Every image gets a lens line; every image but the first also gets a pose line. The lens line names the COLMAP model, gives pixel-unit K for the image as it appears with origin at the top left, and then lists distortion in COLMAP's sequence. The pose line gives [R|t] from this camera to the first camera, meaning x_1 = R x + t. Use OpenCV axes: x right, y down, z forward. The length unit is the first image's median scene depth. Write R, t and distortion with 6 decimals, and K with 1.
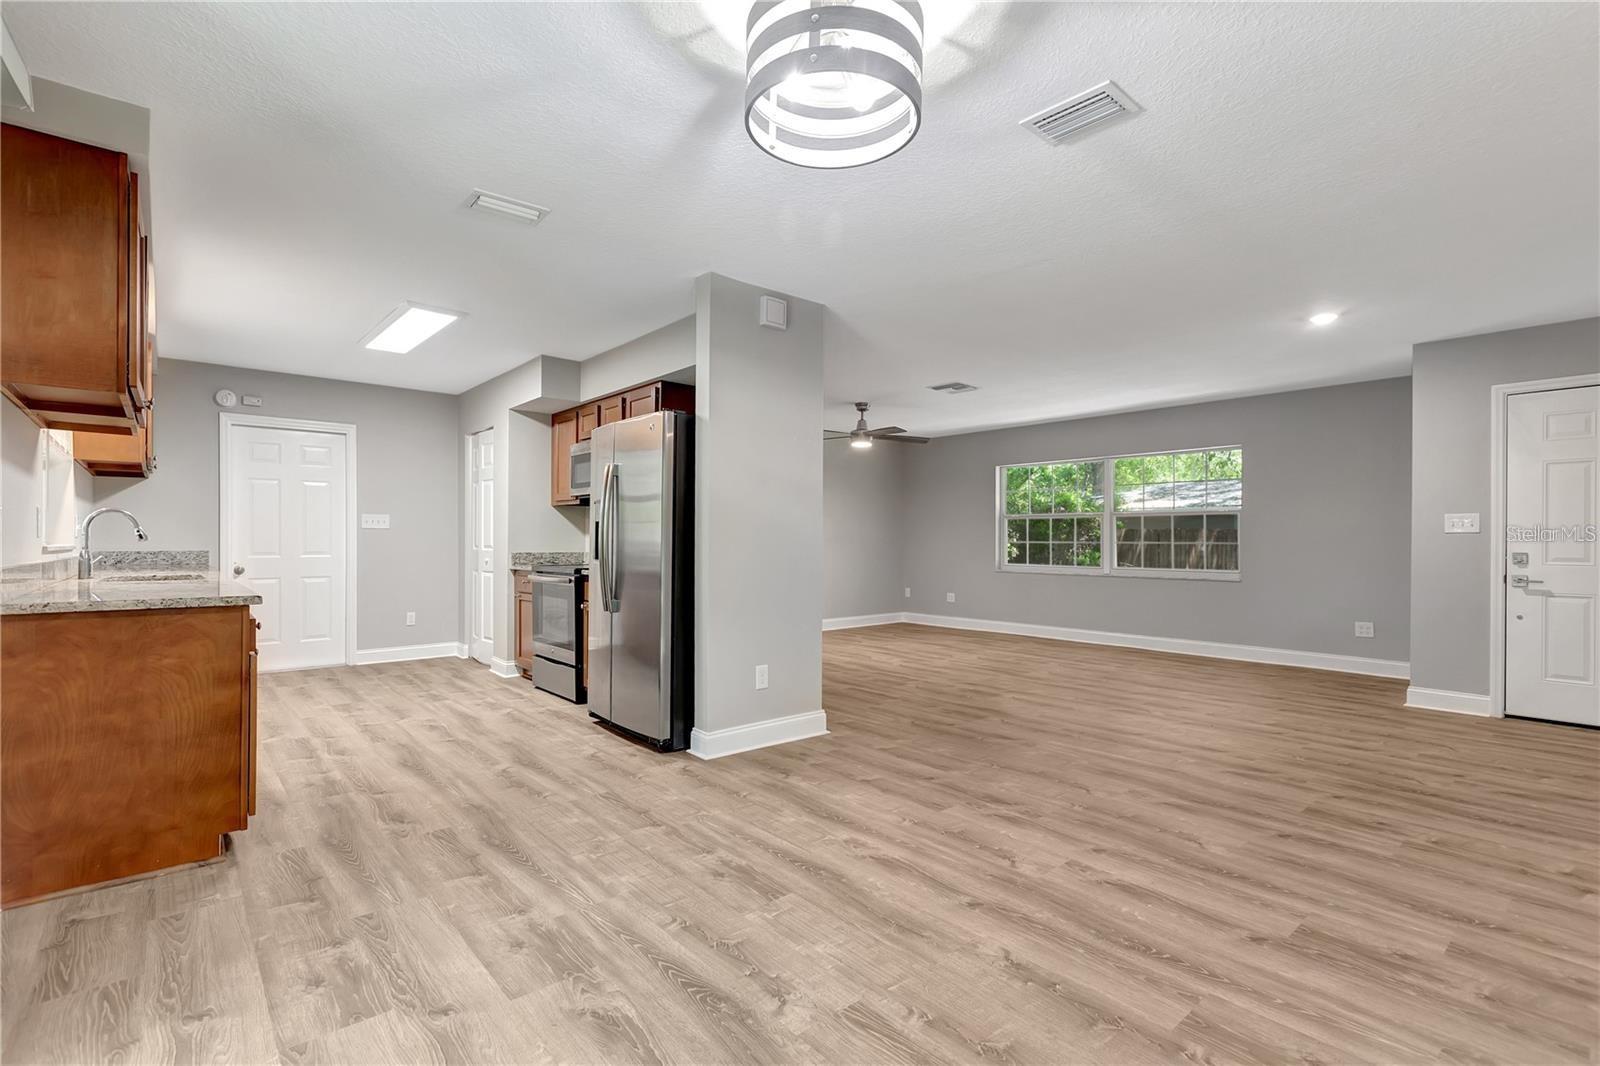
lens RADIAL K [[732.5, 0, 790.2], [0, 732.5, 546.1], [0, 0, 1]] dist [0.001641, 0.000184]
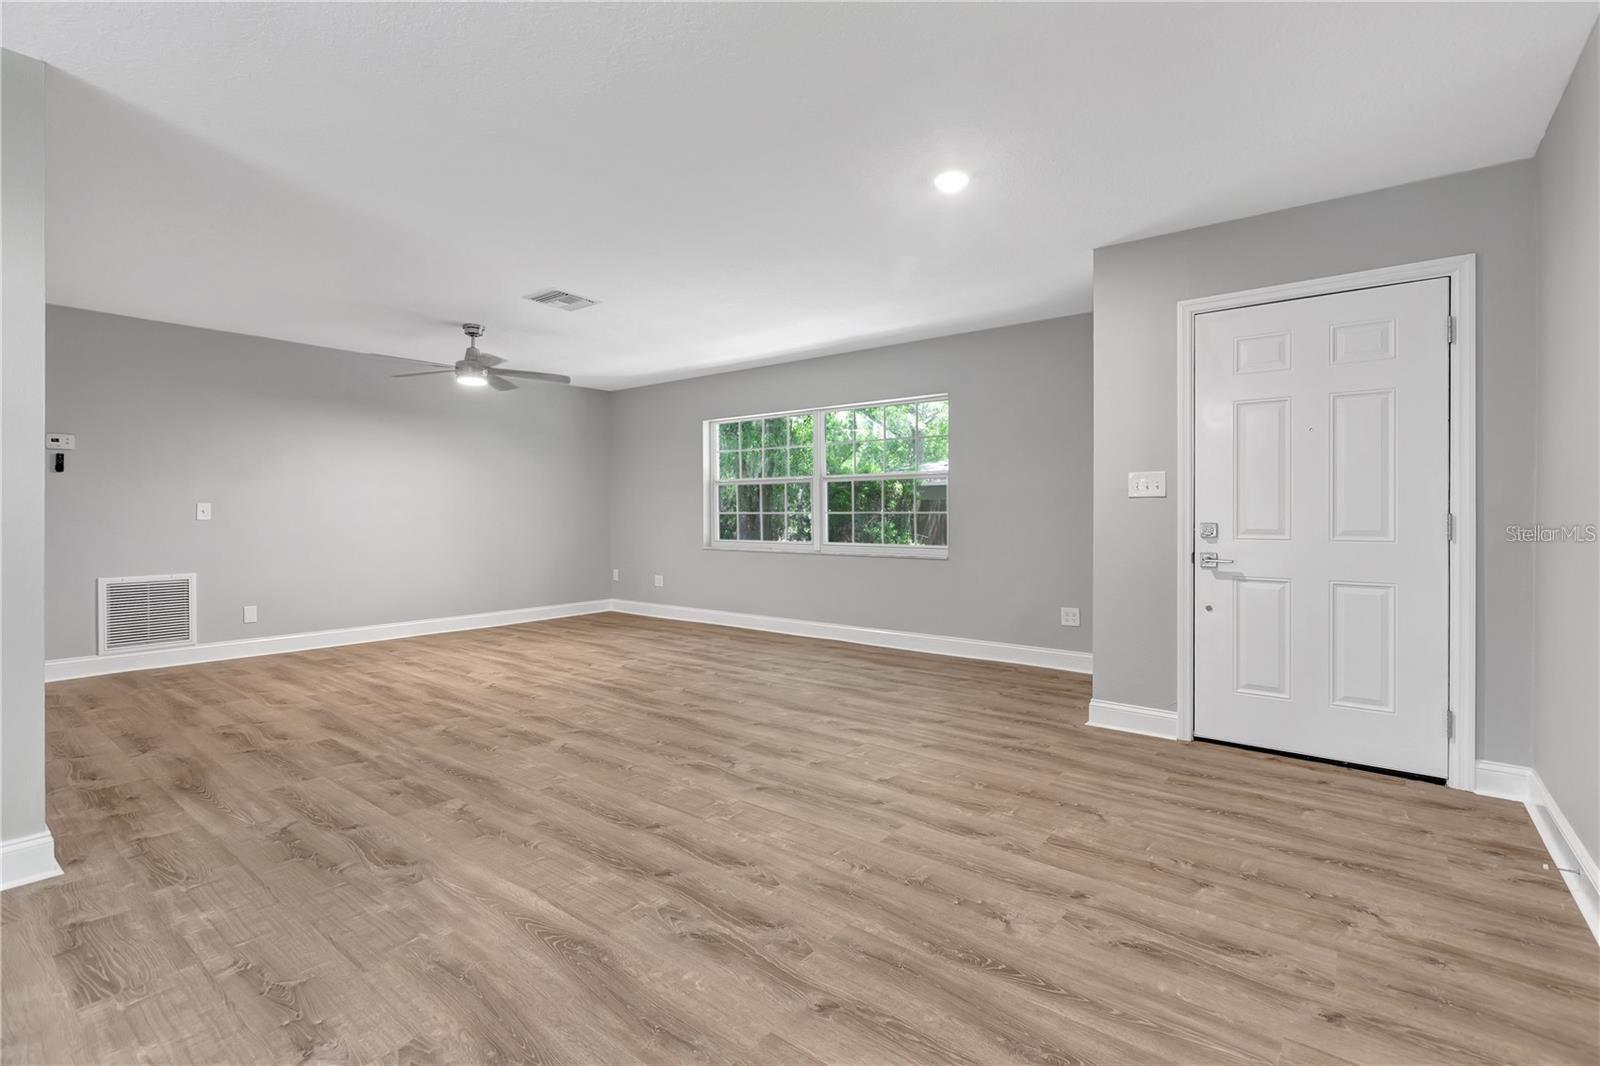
lens RADIAL K [[725.5, 0, 794.1], [0, 725.5, 518.3], [0, 0, 1]] dist [-0.000185, 0.000599]
pose [[0.980939, -0.006235, 0.194218, 0.540956], [0.006265, 0.999980, 0.000458, 0.001712], [-0.194217, 0.000767, 0.980958, 0.439707]]
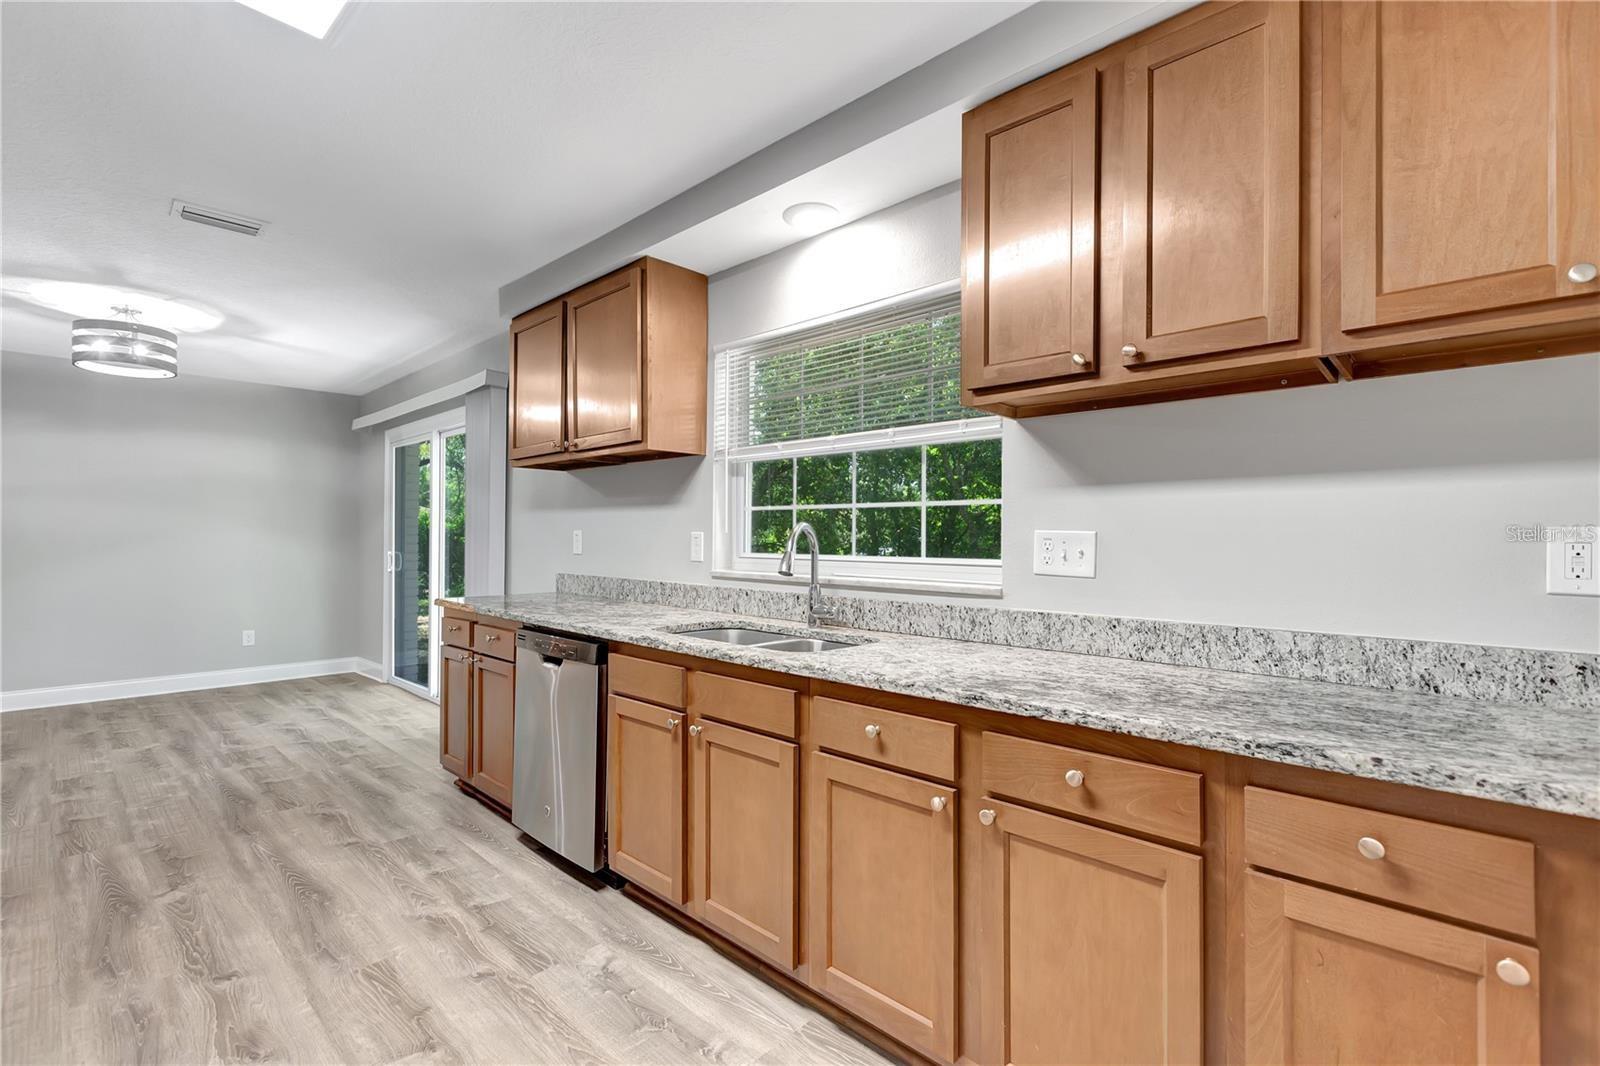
lens RADIAL K [[717.6, 0, 800.0], [0, 717.6, 533.0], [0, 0, 1]] dist [-0.000761, -0.000781]
pose [[-0.994137, -0.011497, -0.107513, -0.868912], [-0.011297, 0.999933, -0.002470, -0.041692], [0.107535, -0.001241, -0.994201, 1.666662]]
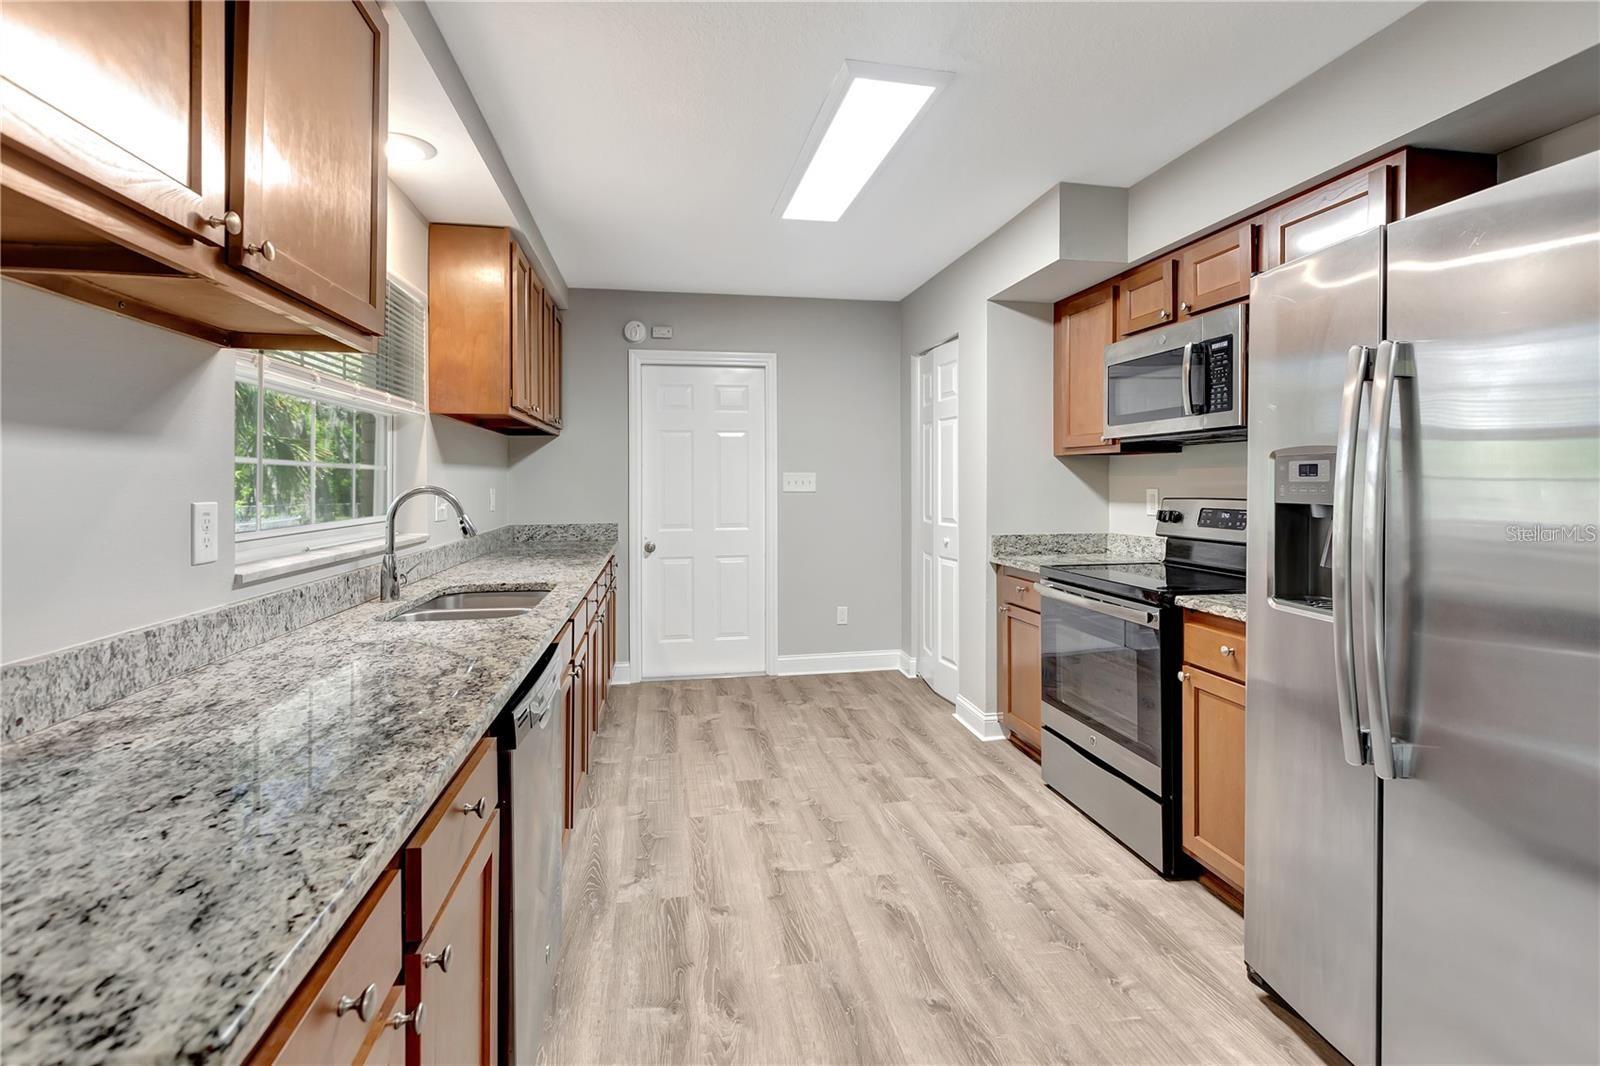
lens RADIAL K [[735.0, 0, 799.9], [0, 735.0, 485.0], [0, 0, 1]] dist [-0.000348, 0.000099]
pose [[0.866508, -0.003611, -0.499151, -0.343076], [0.002800, 0.999993, -0.002374, -0.051105], [0.499156, 0.000659, 0.866512, 0.627809]]
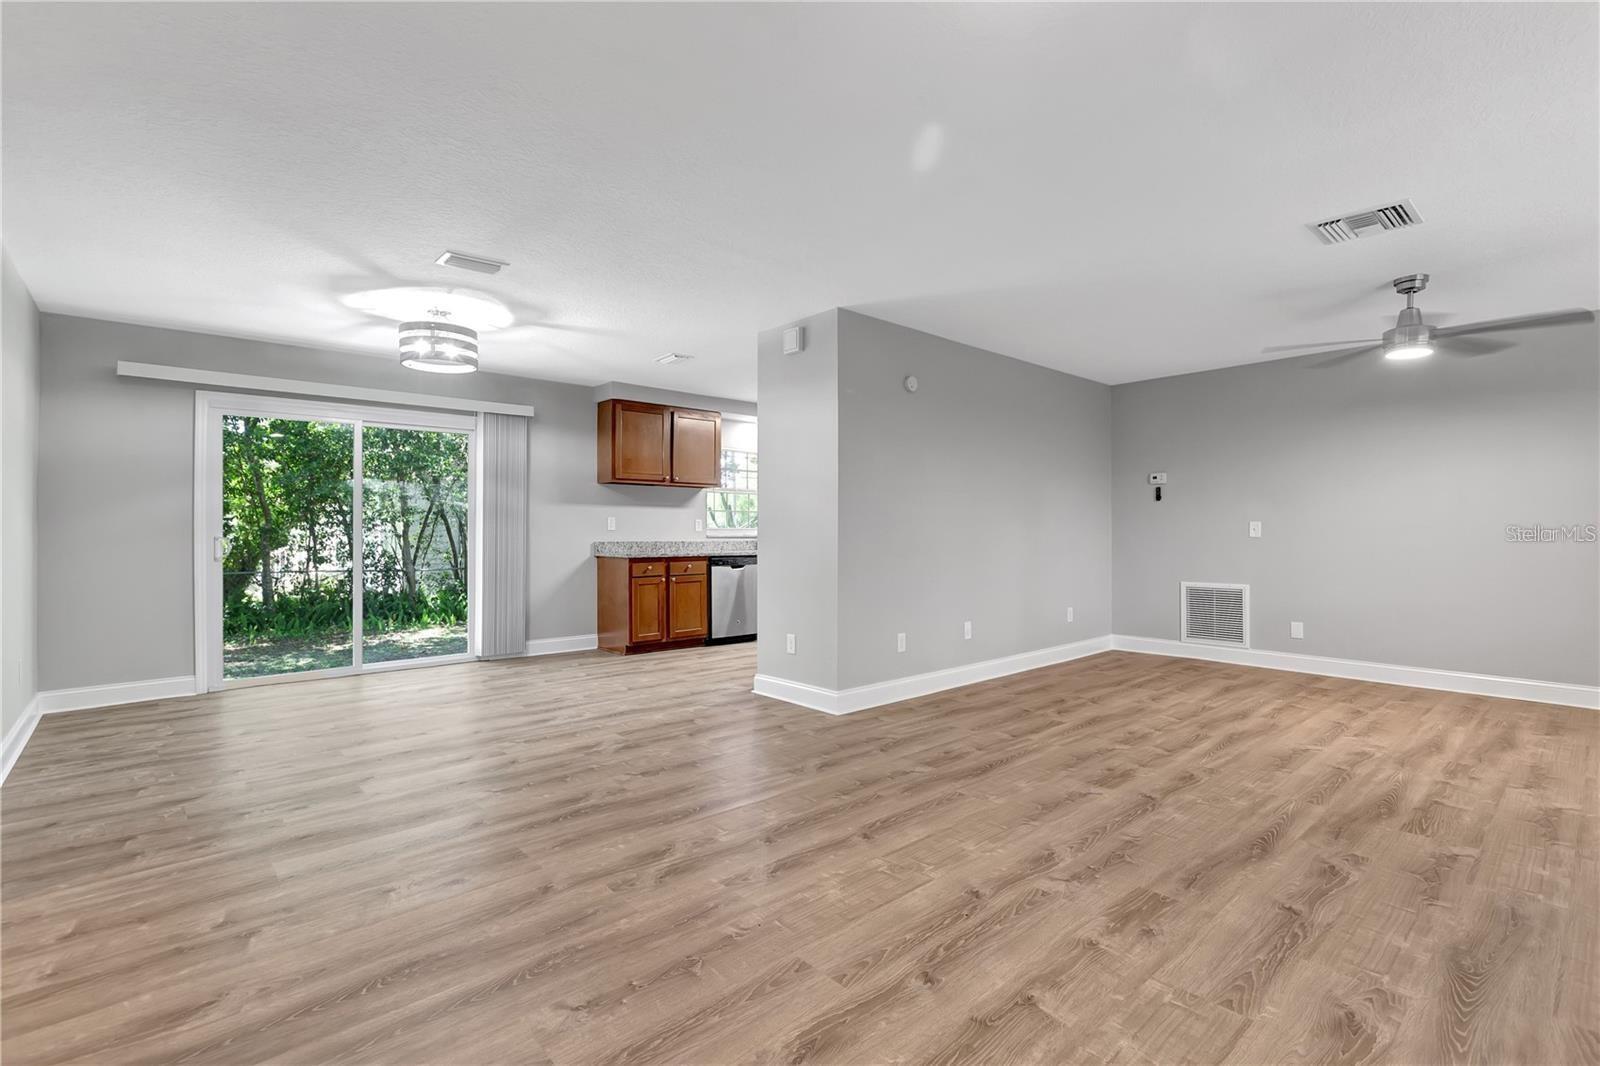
lens RADIAL K [[732.0, 0, 801.1], [0, 732.0, 528.6], [0, 0, 1]] dist [-0.000632, -0.000315]
pose [[0.024991, -0.009290, -0.999645, 1.257609], [-0.004700, 0.999945, -0.009410, -0.000388], [0.999677, 0.004933, 0.024946, 1.056098]]
